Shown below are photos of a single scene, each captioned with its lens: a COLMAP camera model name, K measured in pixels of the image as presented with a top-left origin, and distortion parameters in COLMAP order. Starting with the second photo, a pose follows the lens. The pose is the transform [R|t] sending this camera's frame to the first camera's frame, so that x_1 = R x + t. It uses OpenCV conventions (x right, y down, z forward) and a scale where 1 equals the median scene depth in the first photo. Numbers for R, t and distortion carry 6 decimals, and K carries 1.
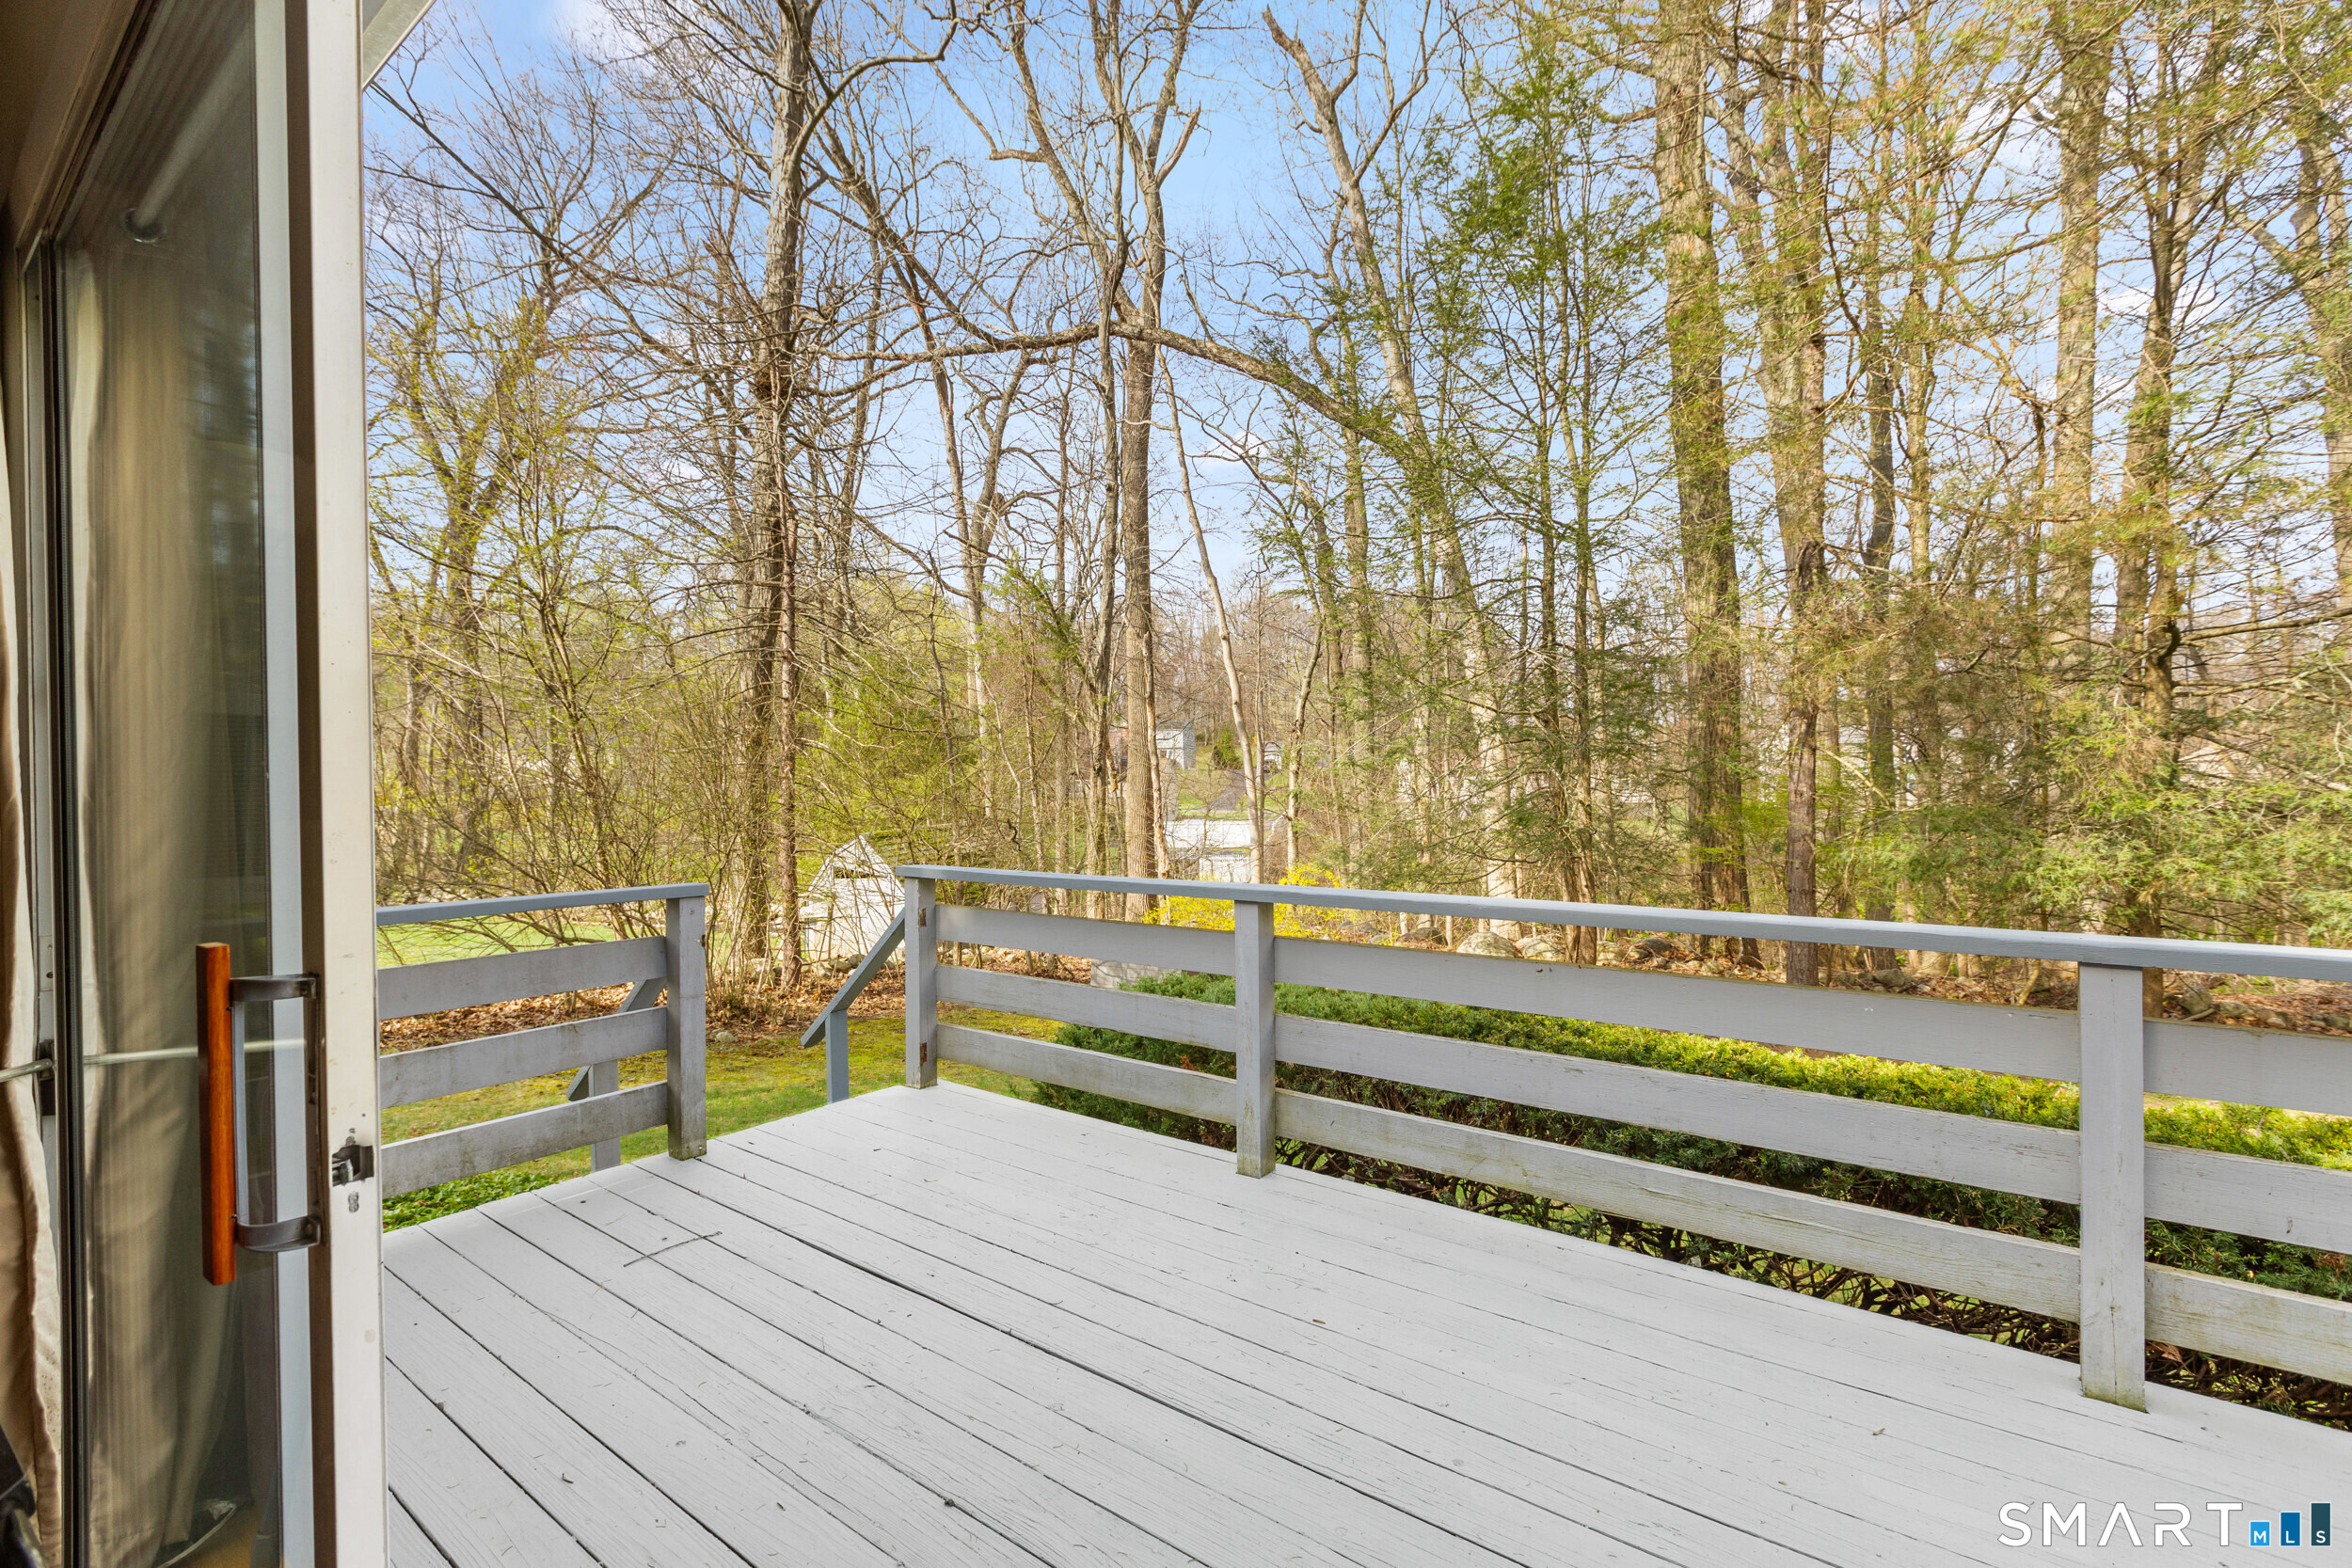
lens RADIAL K [[1034.8, 0, 1176.0], [0, 1034.8, 784.0], [0, 0, 1]] dist [-0.001355, -0.000465]
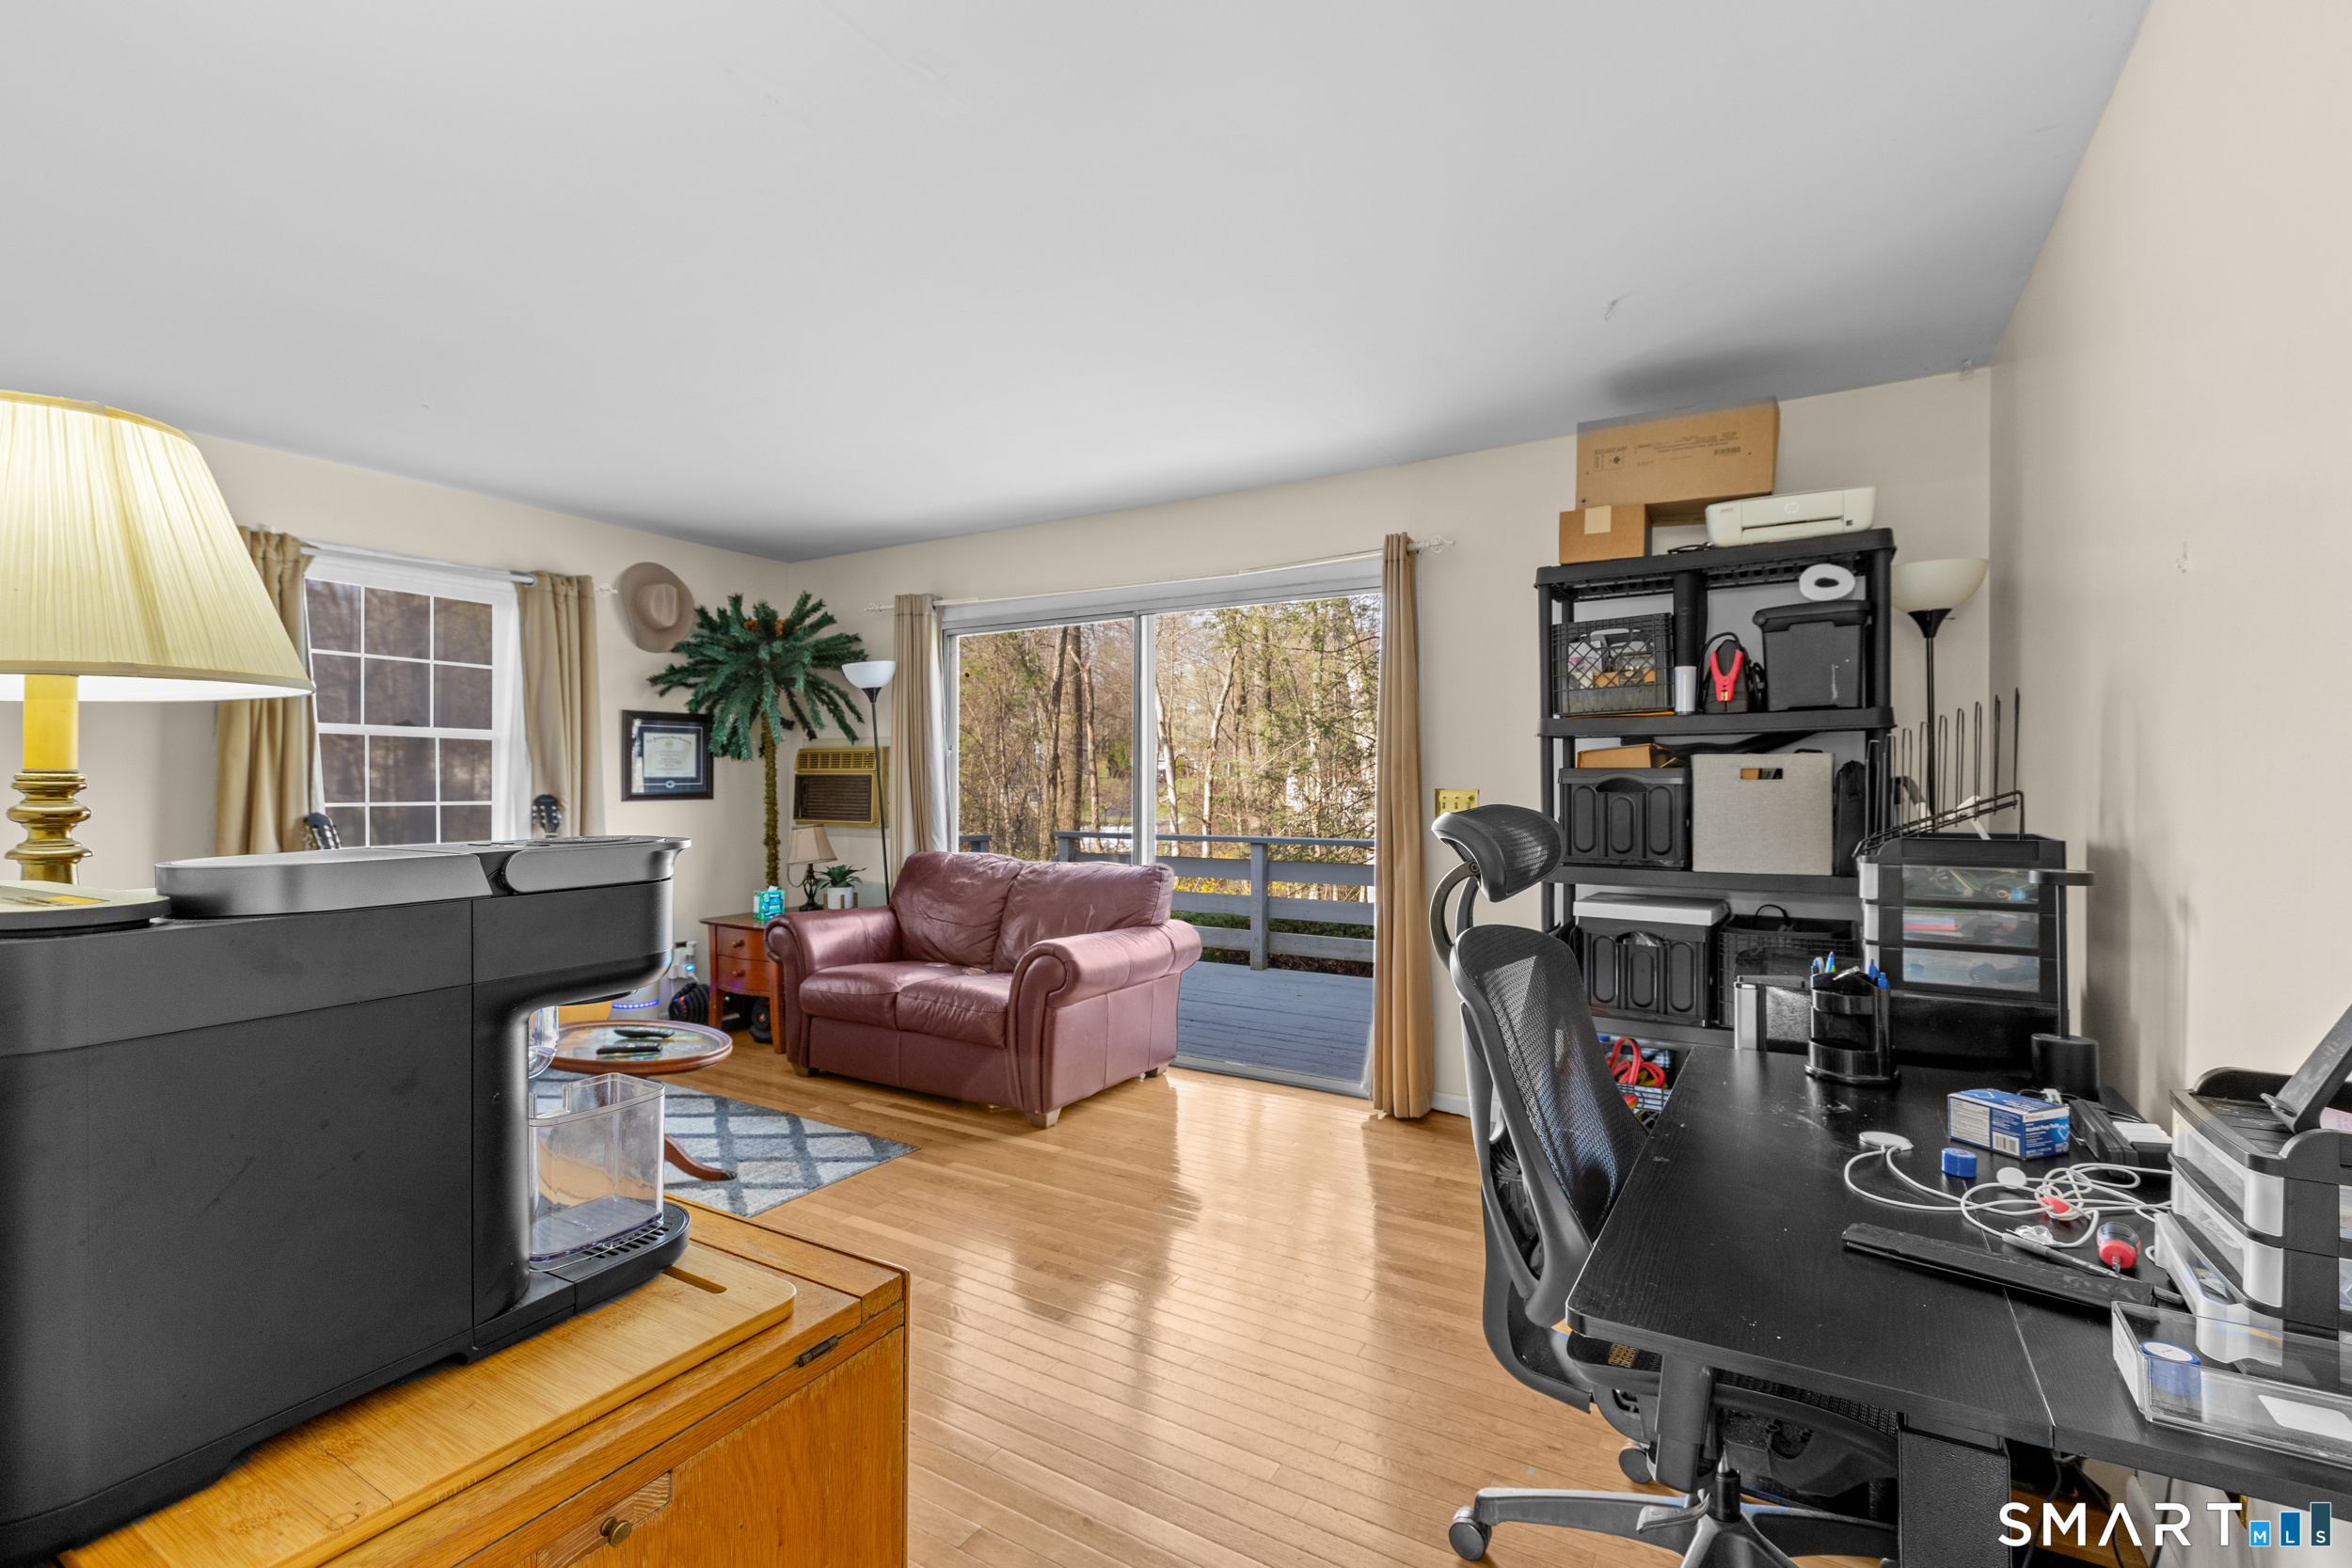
lens RADIAL K [[1034.8, 0, 1176.0], [0, 1034.8, 784.0], [0, 0, 1]] dist [-0.001355, -0.000465]
pose [[0.993874, 0.004934, 0.110411, -0.122104], [-0.003976, 0.999953, -0.008897, 0.003427], [-0.110450, 0.008403, 0.993846, -0.404367]]
